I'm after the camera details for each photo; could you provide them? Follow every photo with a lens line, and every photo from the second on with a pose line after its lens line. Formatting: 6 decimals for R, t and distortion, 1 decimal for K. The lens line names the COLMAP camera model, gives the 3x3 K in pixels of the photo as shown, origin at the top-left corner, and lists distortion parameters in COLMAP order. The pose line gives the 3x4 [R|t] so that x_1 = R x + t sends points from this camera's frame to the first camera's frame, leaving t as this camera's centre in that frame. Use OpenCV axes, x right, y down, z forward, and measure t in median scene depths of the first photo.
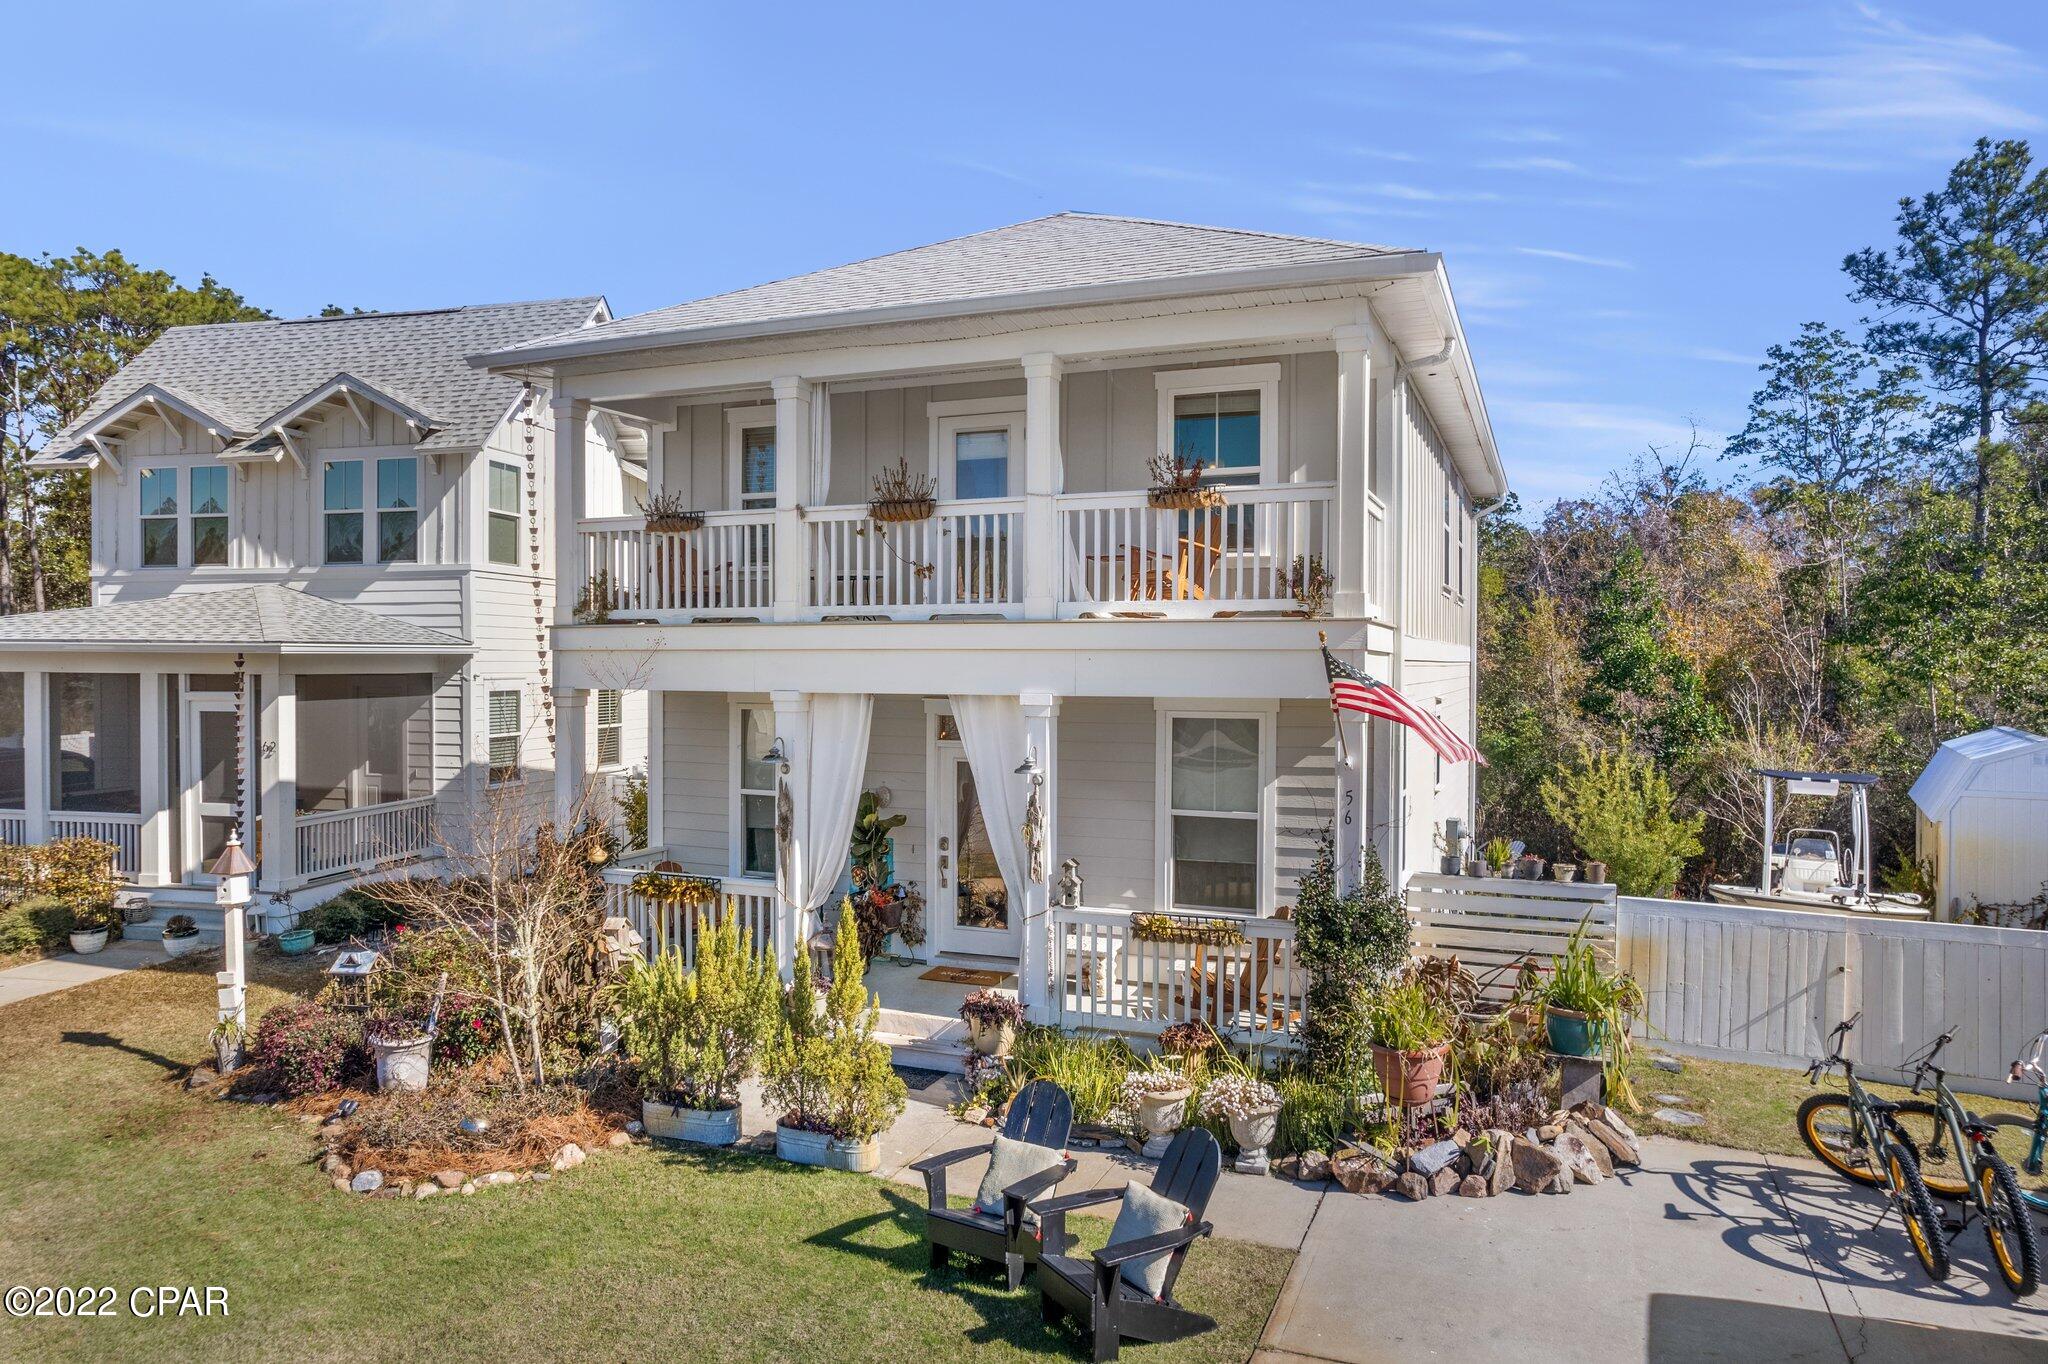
lens RADIAL K [[1303.2, 0, 1023.3], [0, 1303.2, 673.4], [0, 0, 1]] dist [-0.083884, 0.075658]
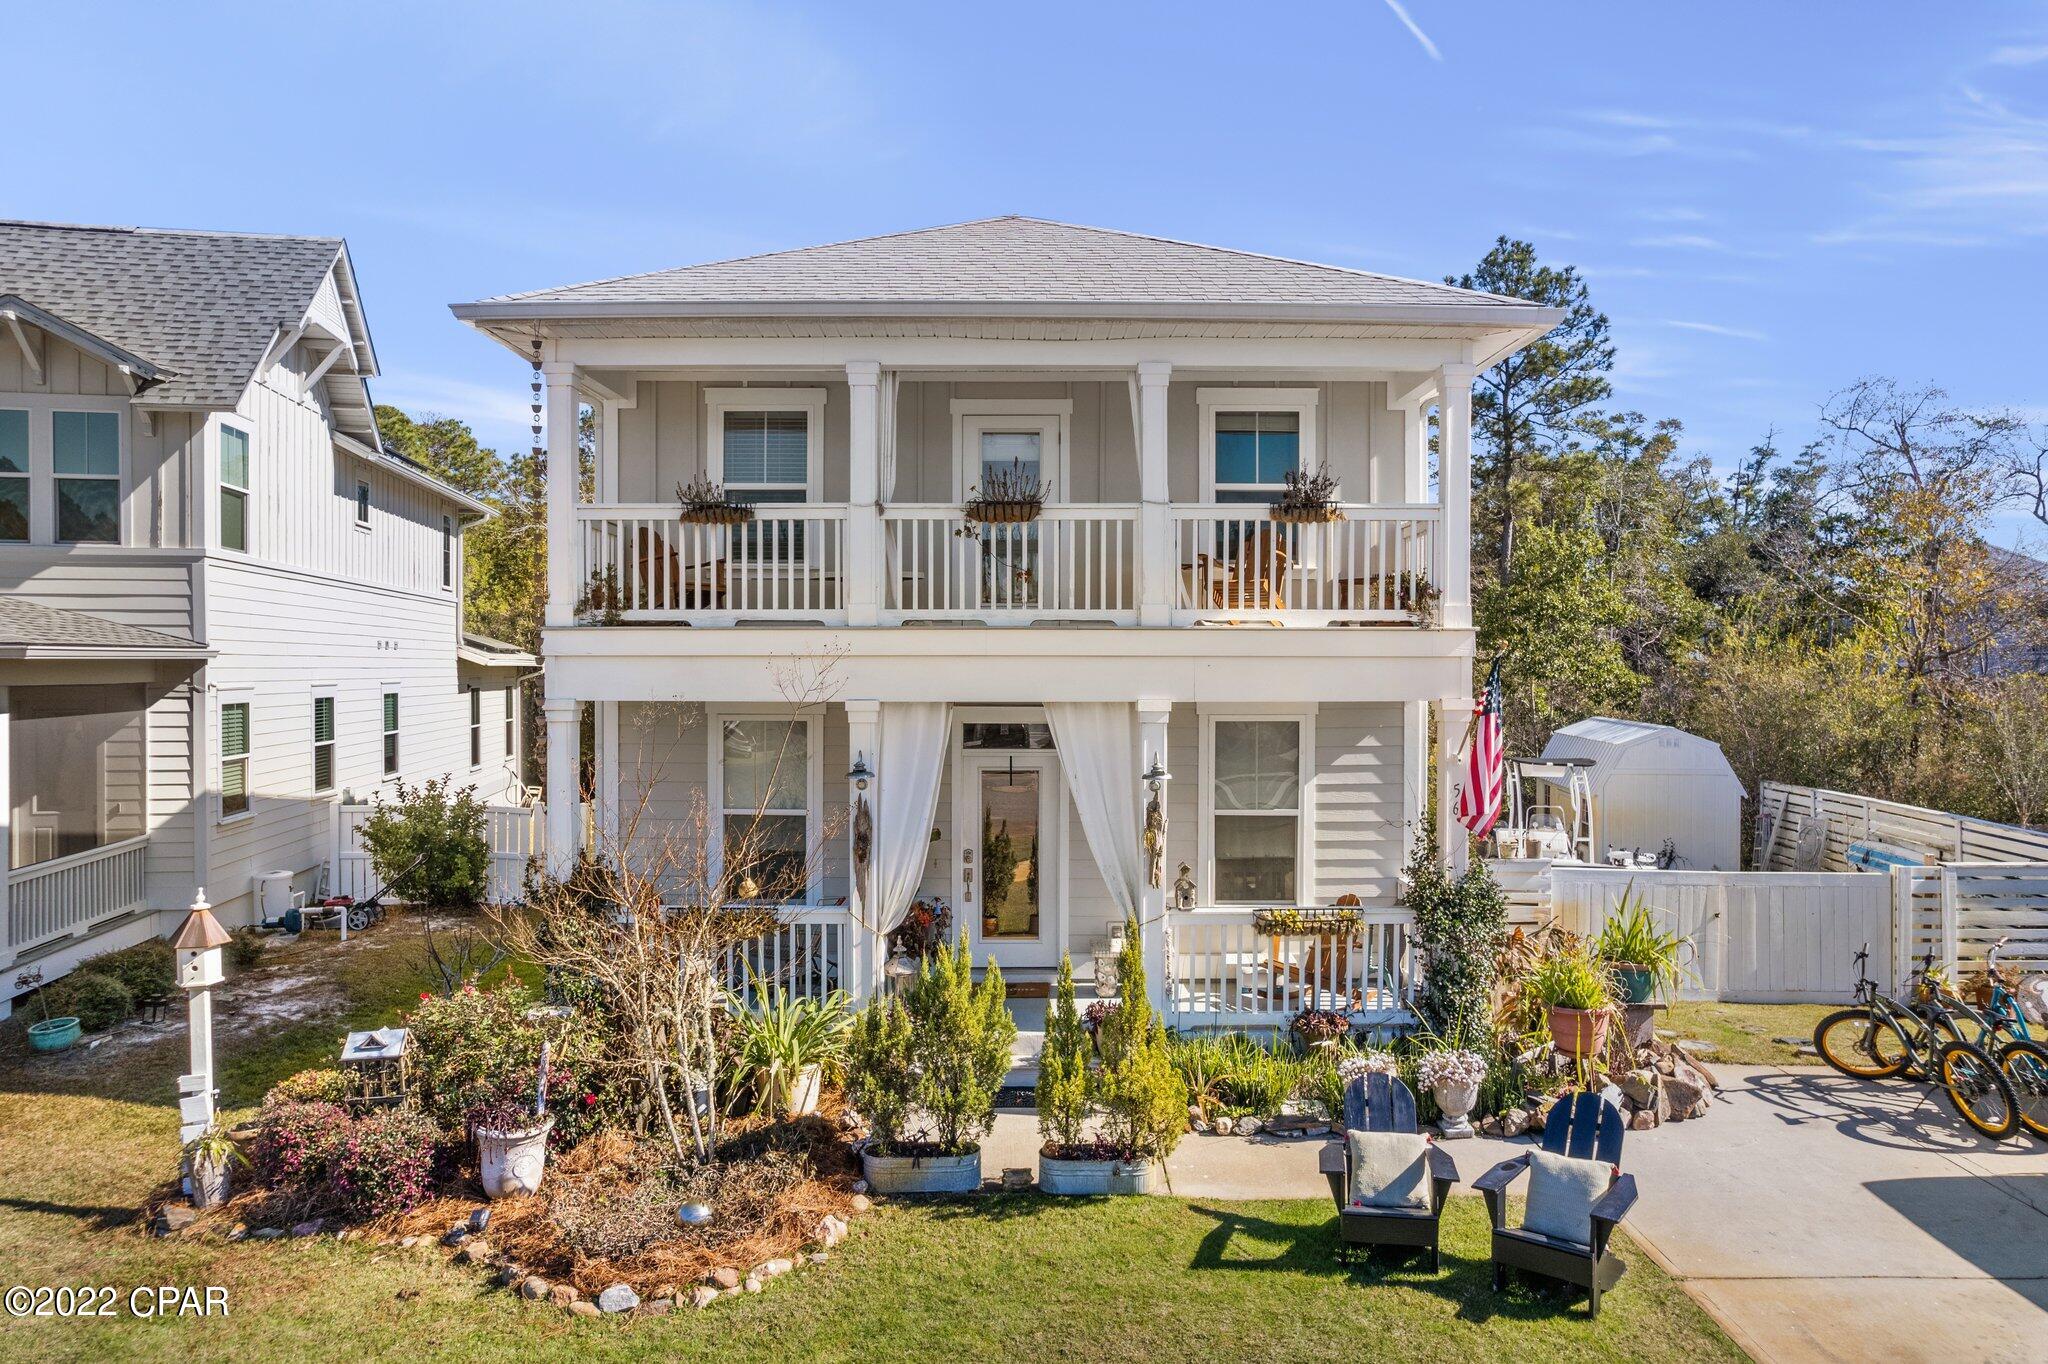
lens RADIAL K [[1303.2, 0, 1023.3], [0, 1303.2, 673.4], [0, 0, 1]] dist [-0.083884, 0.075658]
pose [[0.928275, -0.004459, 0.371869, -0.427071], [0.005184, 0.999986, -0.000950, -0.004283], [-0.371859, 0.002810, 0.928285, 0.096449]]
